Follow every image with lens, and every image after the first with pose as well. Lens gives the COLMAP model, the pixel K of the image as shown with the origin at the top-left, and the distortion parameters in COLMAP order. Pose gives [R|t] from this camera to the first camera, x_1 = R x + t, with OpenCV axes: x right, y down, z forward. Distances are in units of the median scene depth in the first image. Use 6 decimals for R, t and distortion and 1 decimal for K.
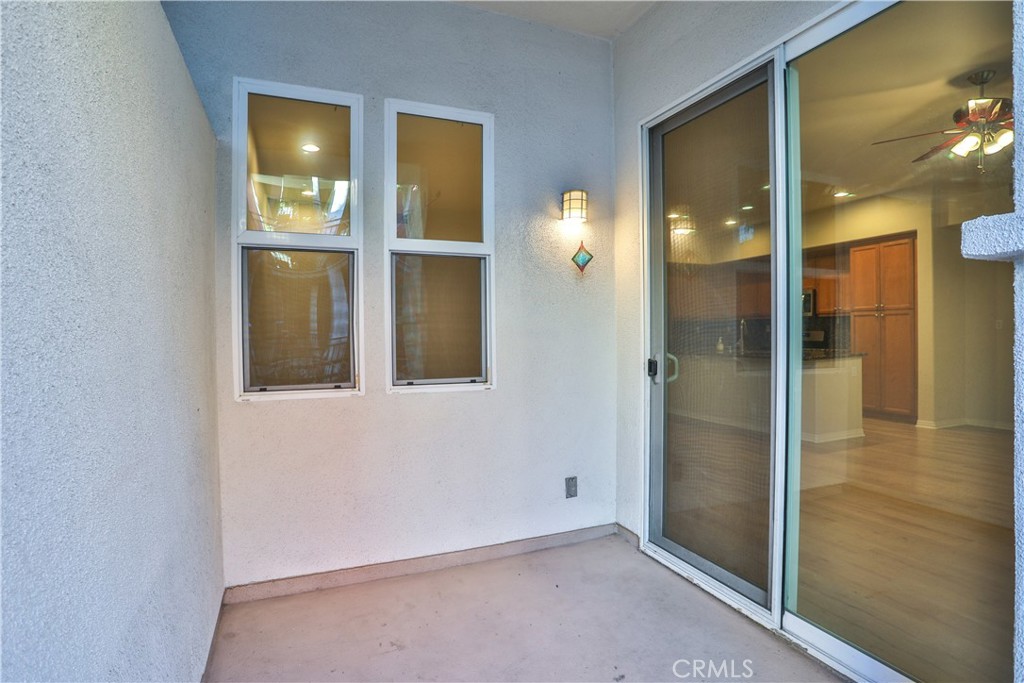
lens RADIAL K [[525.0, 0, 509.5], [0, 525.0, 339.9], [0, 0, 1]] dist [-0.074516, 0.029725]
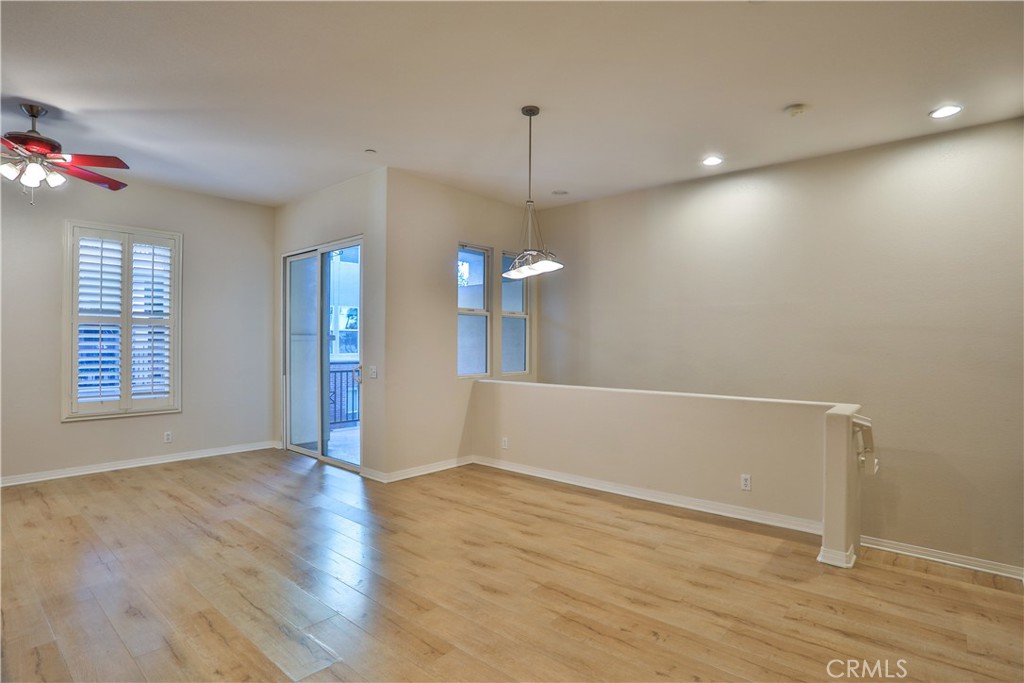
lens RADIAL K [[525.0, 0, 509.5], [0, 525.0, 339.9], [0, 0, 1]] dist [-0.074516, 0.029725]
pose [[-0.894111, 0.004833, -0.447819, 0.271976], [-0.001687, 0.999898, 0.014160, -0.036039], [0.447842, 0.013416, -0.894012, 1.204605]]
